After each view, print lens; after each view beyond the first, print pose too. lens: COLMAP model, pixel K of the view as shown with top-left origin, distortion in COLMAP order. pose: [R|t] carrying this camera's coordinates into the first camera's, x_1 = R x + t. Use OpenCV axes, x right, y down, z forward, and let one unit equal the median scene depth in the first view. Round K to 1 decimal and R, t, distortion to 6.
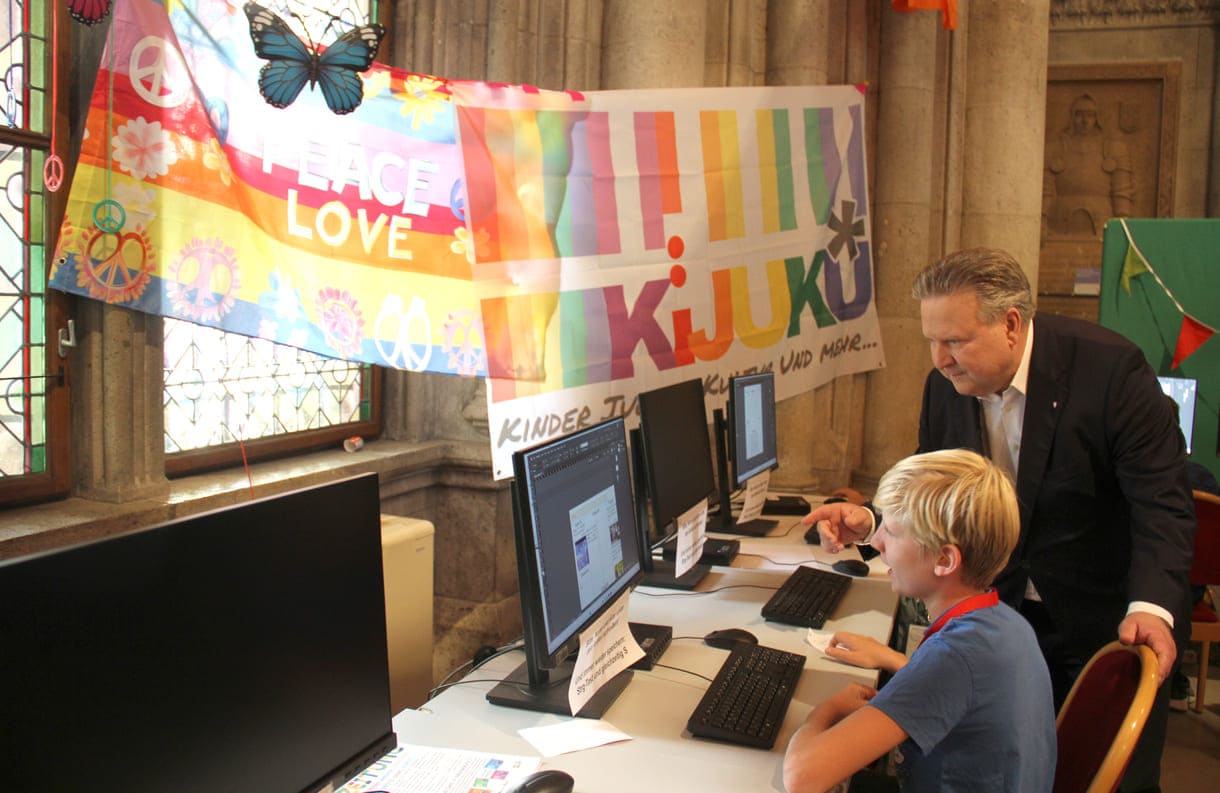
lens RADIAL K [[1073.2, 0, 610.0], [0, 1073.2, 396.5], [0, 0, 1]] dist [-0.171566, 0.146841]
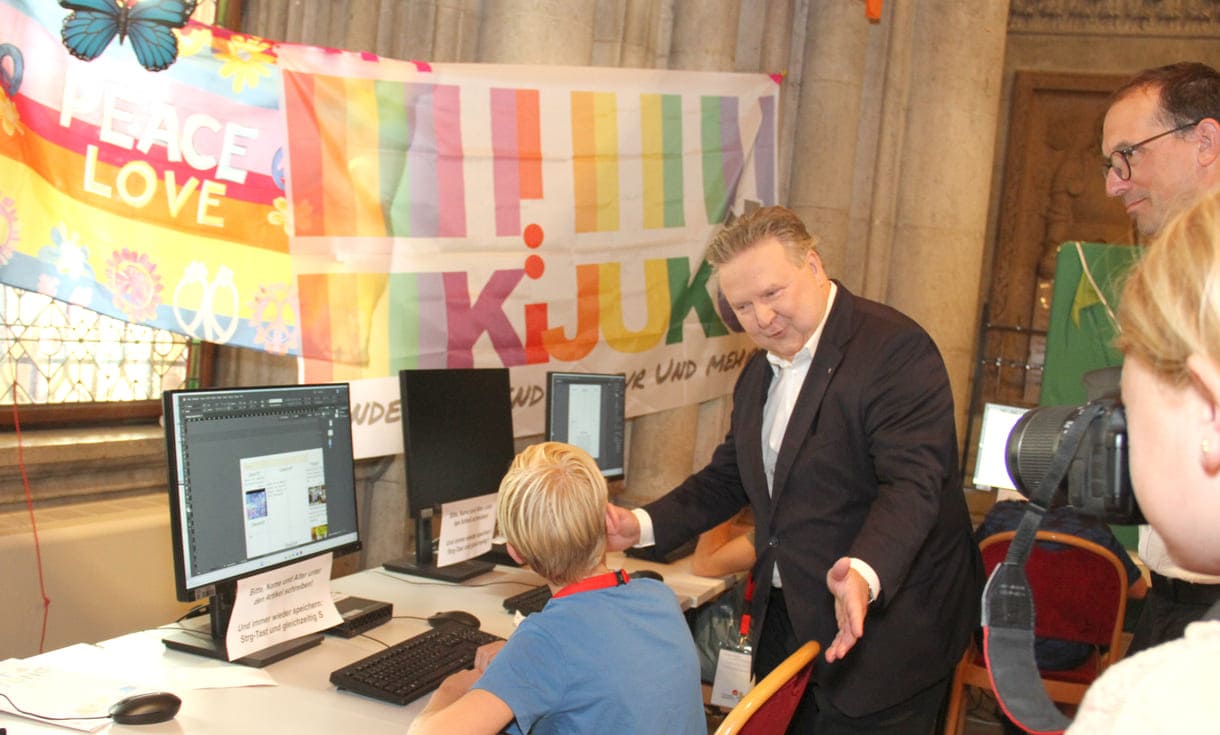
lens RADIAL K [[1256.3, 0, 613.6], [0, 1256.3, 462.1], [0, 0, 1]] dist [-0.182950, 0.171014]
pose [[0.997222, 0.069638, -0.026452, 0.200840], [-0.069137, 0.997418, 0.019408, 0.035422], [0.027735, -0.017526, 0.999462, -0.099500]]
